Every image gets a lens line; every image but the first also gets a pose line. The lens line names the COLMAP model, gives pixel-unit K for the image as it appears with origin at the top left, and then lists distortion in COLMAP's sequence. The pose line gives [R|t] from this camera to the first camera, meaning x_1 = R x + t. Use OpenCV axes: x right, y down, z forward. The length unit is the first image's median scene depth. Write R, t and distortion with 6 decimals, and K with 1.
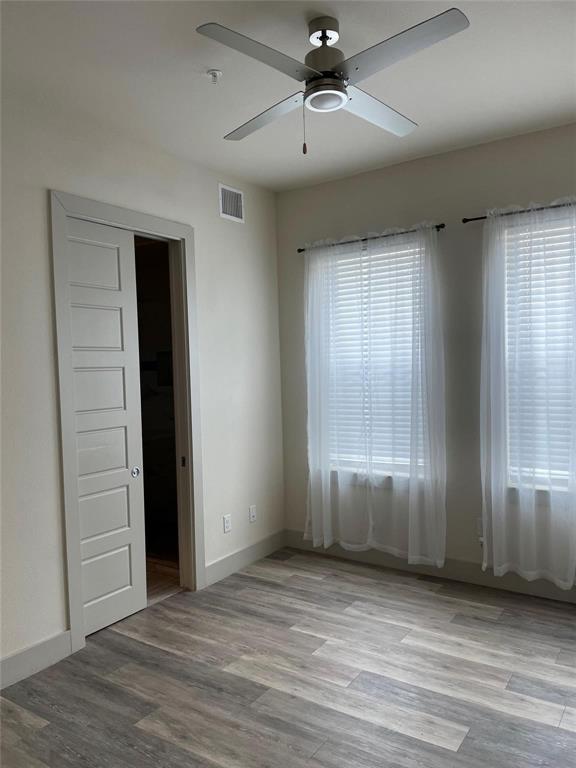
lens RADIAL K [[577.1, 0, 288.0], [0, 577.1, 384.0], [0, 0, 1]] dist [0.094907, -0.117991]
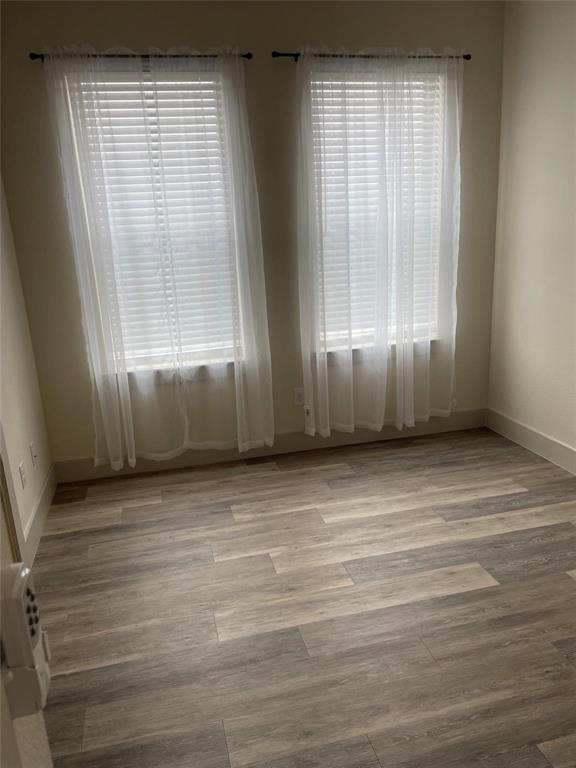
lens RADIAL K [[577.1, 0, 288.0], [0, 577.1, 384.0], [0, 0, 1]] dist [0.094907, -0.117991]
pose [[0.678206, -0.197788, 0.707755, -0.401596], [0.058224, 0.974534, 0.216549, 0.007041], [-0.732562, -0.105657, 0.672450, 0.362255]]
